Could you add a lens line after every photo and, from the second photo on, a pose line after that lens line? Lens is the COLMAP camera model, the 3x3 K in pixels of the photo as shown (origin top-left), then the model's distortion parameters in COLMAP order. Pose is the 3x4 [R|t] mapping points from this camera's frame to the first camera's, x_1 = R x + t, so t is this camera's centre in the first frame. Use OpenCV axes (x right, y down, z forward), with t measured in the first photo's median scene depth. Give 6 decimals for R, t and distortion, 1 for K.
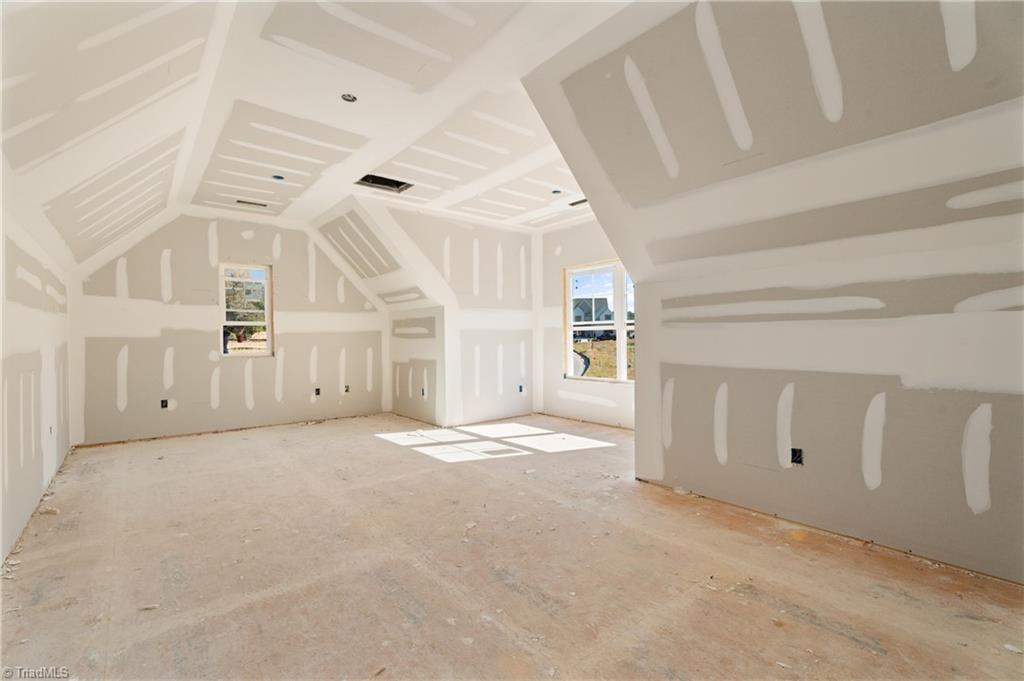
lens RADIAL K [[459.4, 0, 507.7], [0, 459.4, 342.3], [0, 0, 1]] dist [0.000514, -0.000486]
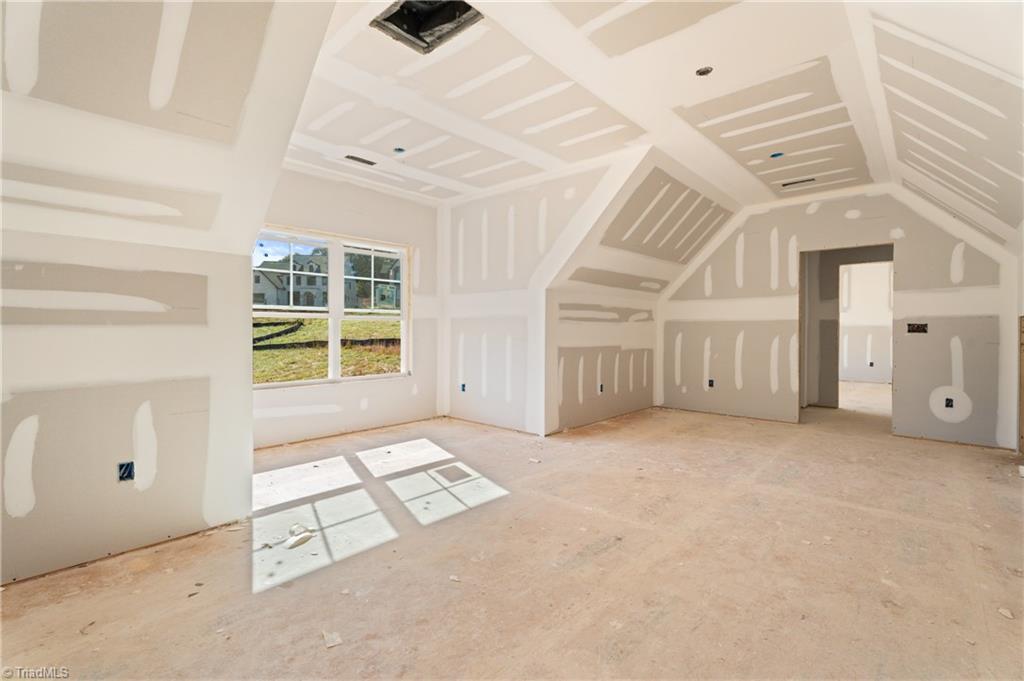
lens RADIAL K [[459.4, 0, 513.3], [0, 459.4, 333.3], [0, 0, 1]] dist [0.000514, -0.000486]
pose [[-0.144687, -0.002201, 0.989475, -1.085955], [0.003595, 0.999990, 0.002750, -0.002453], [-0.989471, 0.003955, -0.144678, 1.364721]]
